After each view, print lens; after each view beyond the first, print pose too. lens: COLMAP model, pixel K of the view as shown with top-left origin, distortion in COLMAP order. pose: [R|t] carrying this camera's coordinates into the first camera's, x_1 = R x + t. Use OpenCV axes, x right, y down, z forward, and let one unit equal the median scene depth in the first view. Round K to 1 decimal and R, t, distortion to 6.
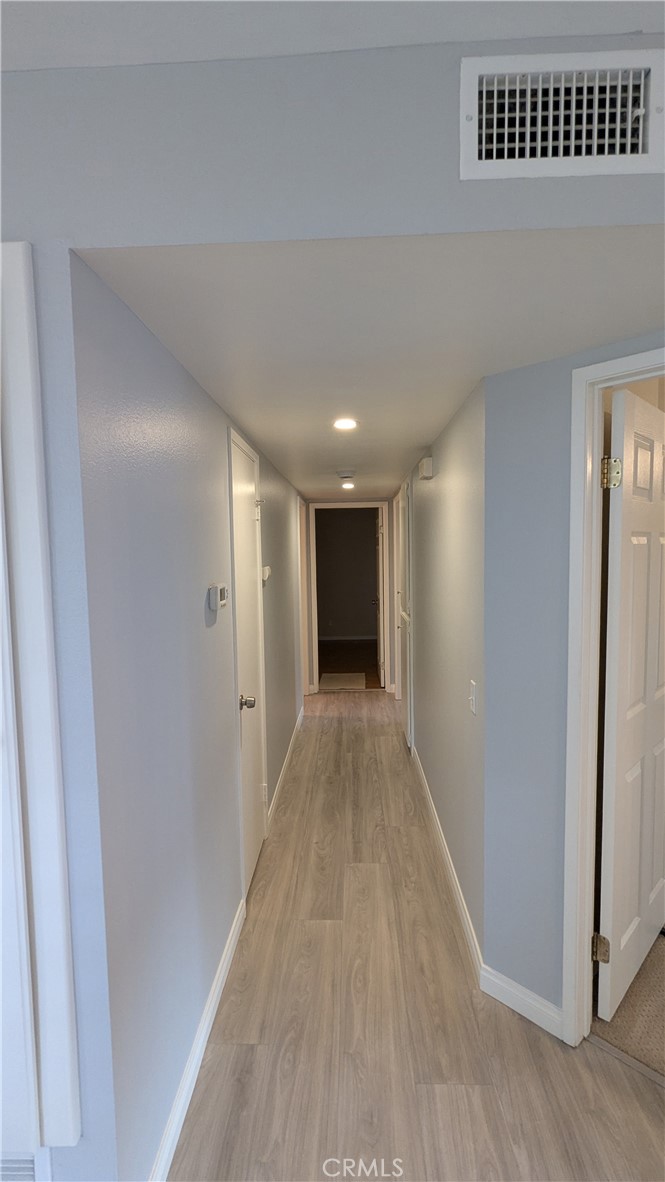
lens RADIAL K [[559.6, 0, 334.8], [0, 559.6, 594.4], [0, 0, 1]] dist [0.004632, -0.000208]
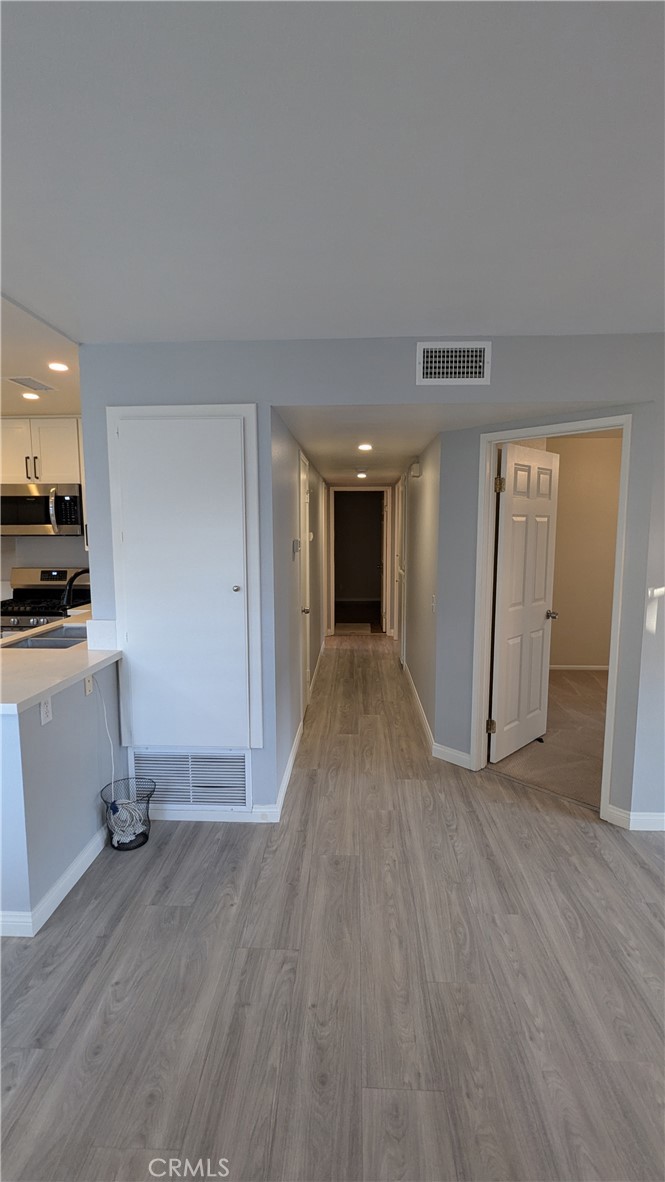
lens RADIAL K [[559.6, 0, 333.9], [0, 559.6, 590.8], [0, 0, 1]] dist [0.004632, -0.000208]
pose [[0.999819, 0.017479, -0.007531, -0.055621], [-0.017194, 0.999189, 0.036403, 0.069443], [0.008161, -0.036267, 0.999309, -0.711134]]
